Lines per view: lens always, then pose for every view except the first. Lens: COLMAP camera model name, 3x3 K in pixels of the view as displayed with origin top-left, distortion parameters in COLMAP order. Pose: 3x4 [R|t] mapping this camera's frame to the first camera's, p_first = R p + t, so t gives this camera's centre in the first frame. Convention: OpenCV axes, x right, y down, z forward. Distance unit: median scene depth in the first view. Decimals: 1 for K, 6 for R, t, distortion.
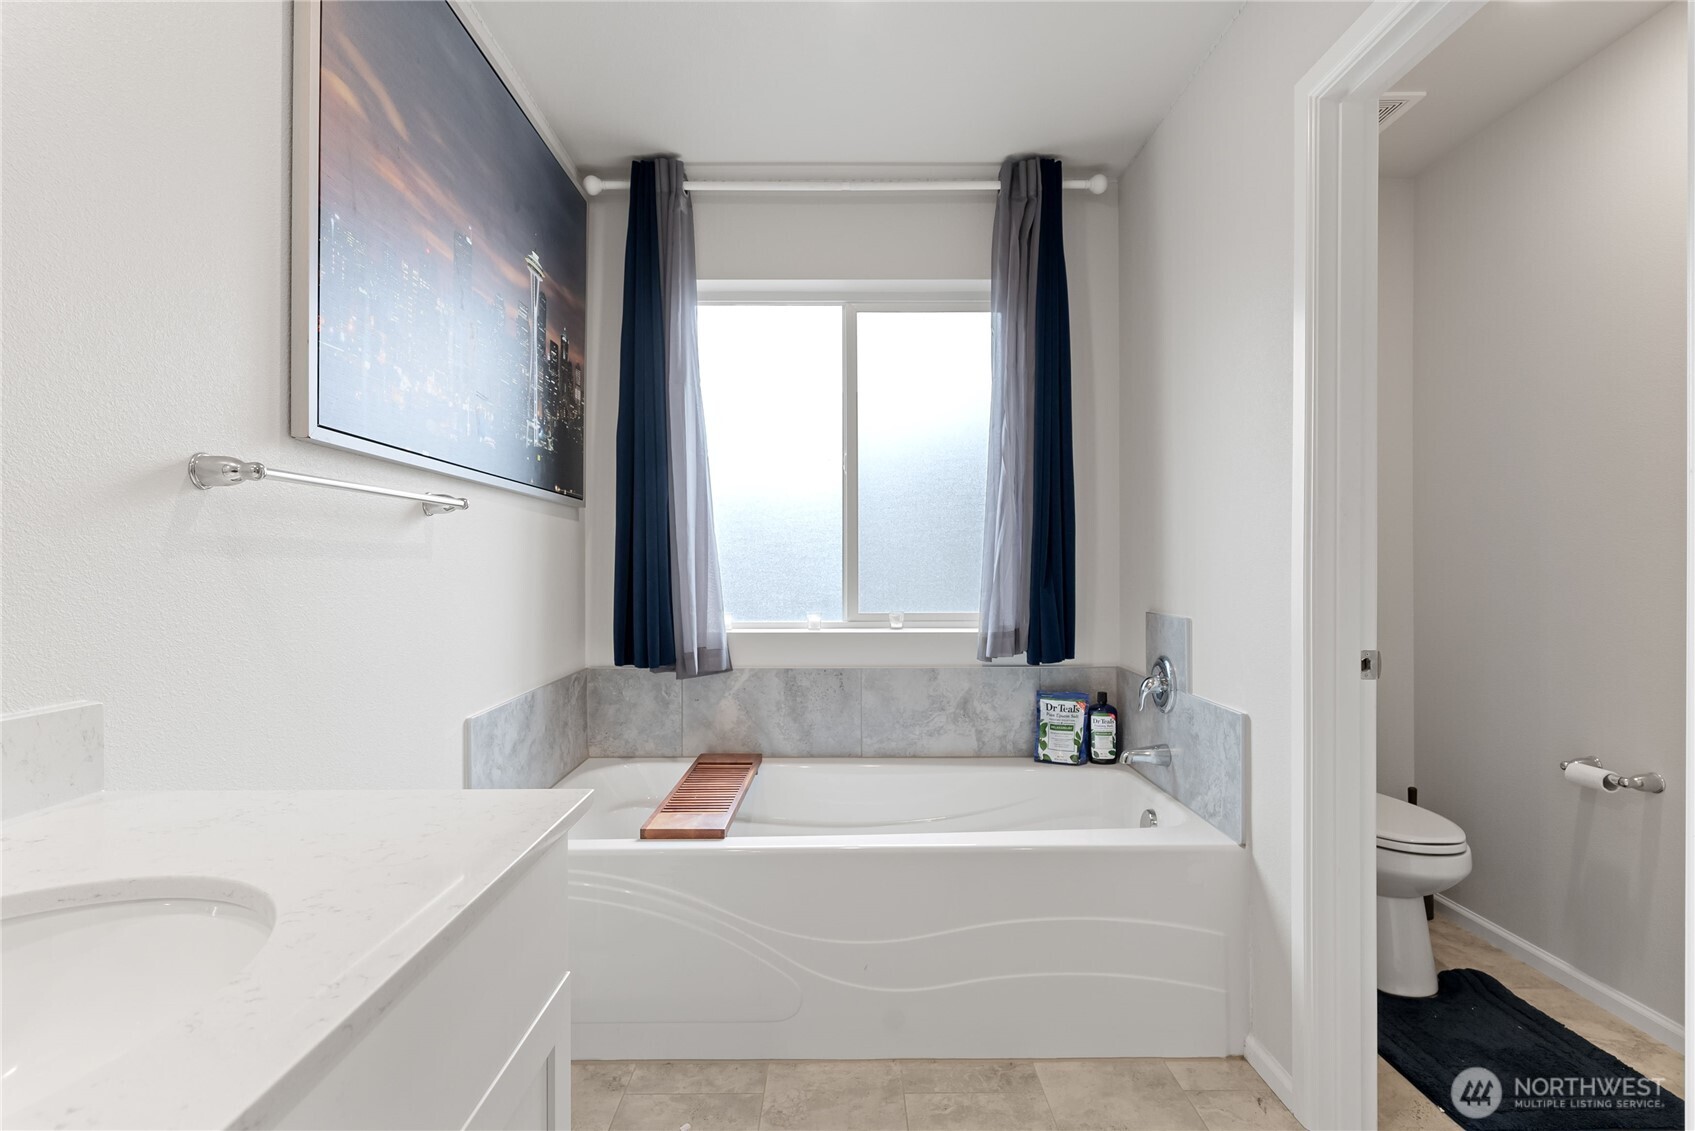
lens RADIAL K [[829.7, 0, 848.3], [0, 829.7, 570.9], [0, 0, 1]] dist [0.000641, 0.000206]
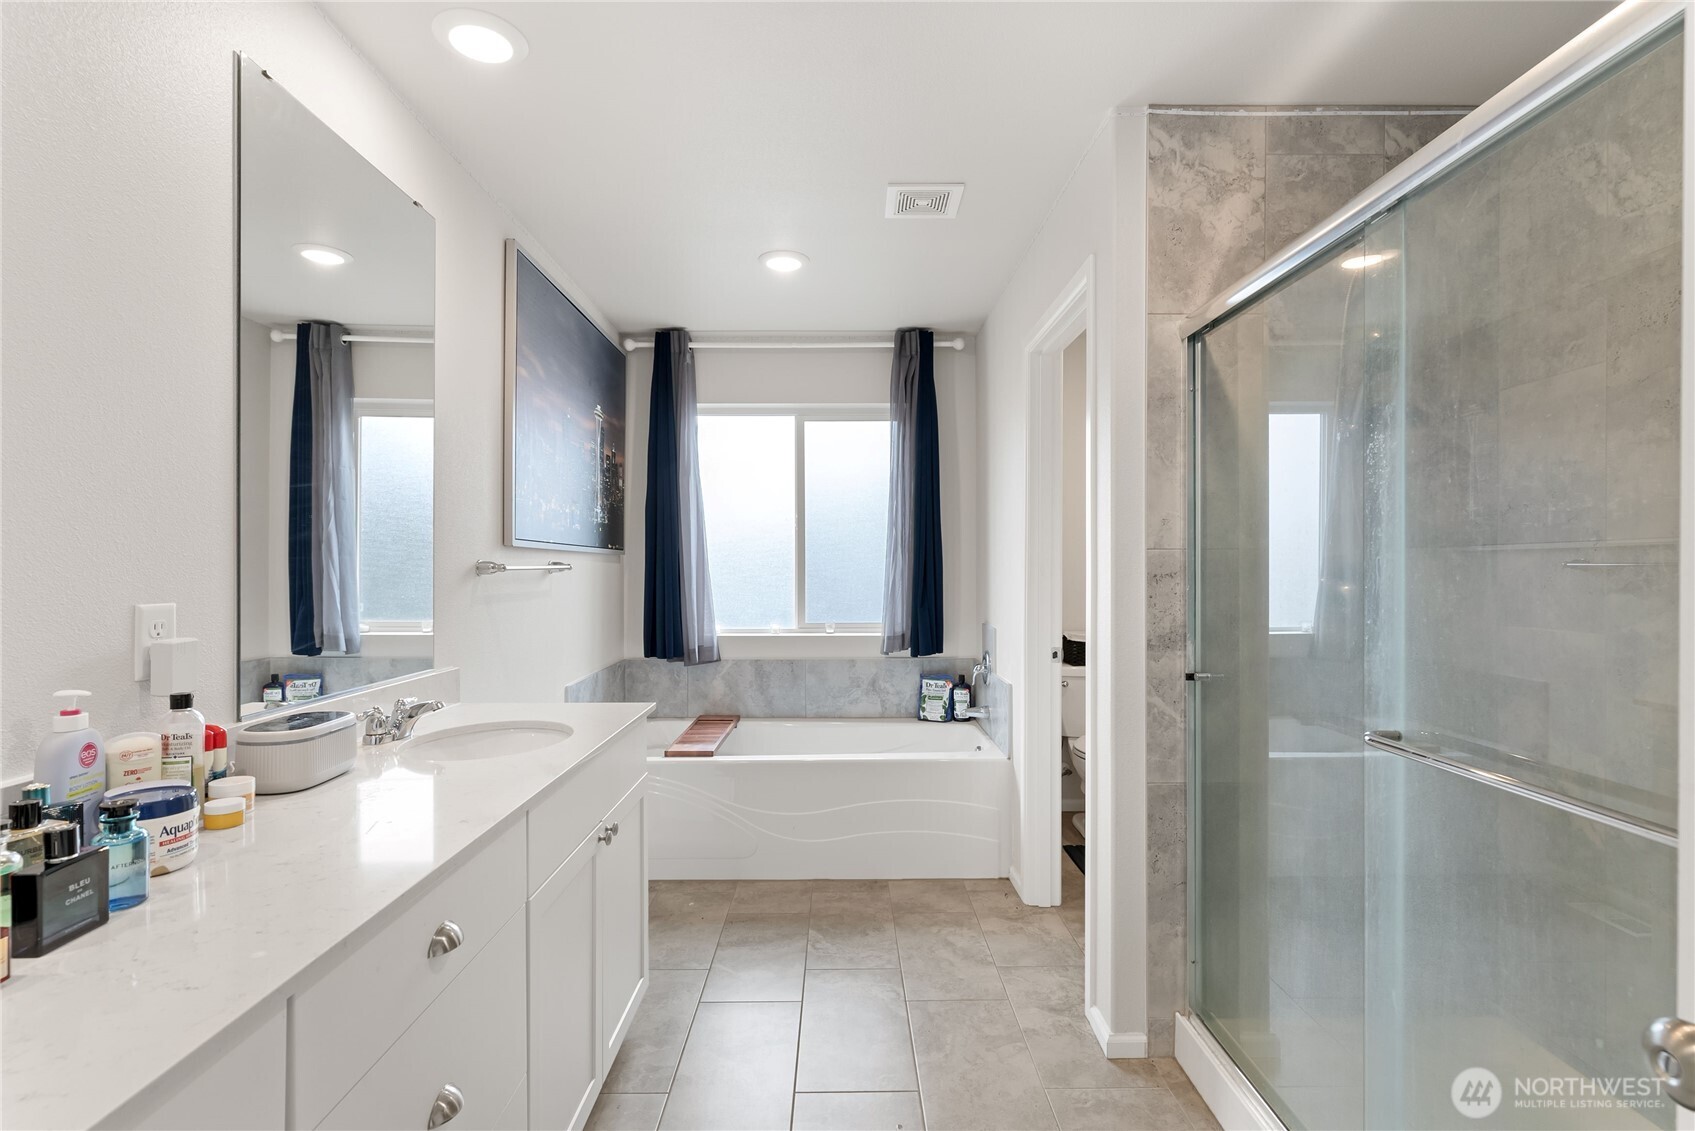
lens RADIAL K [[814.4, 0, 848.4], [0, 814.4, 571.0], [0, 0, 1]] dist [0.002725, 0.000285]
pose [[0.999998, 0.000134, 0.002148, 0.095212], [-0.000135, 1.000000, 0.000437, -0.047434], [-0.002148, -0.000437, 0.999998, -0.515835]]
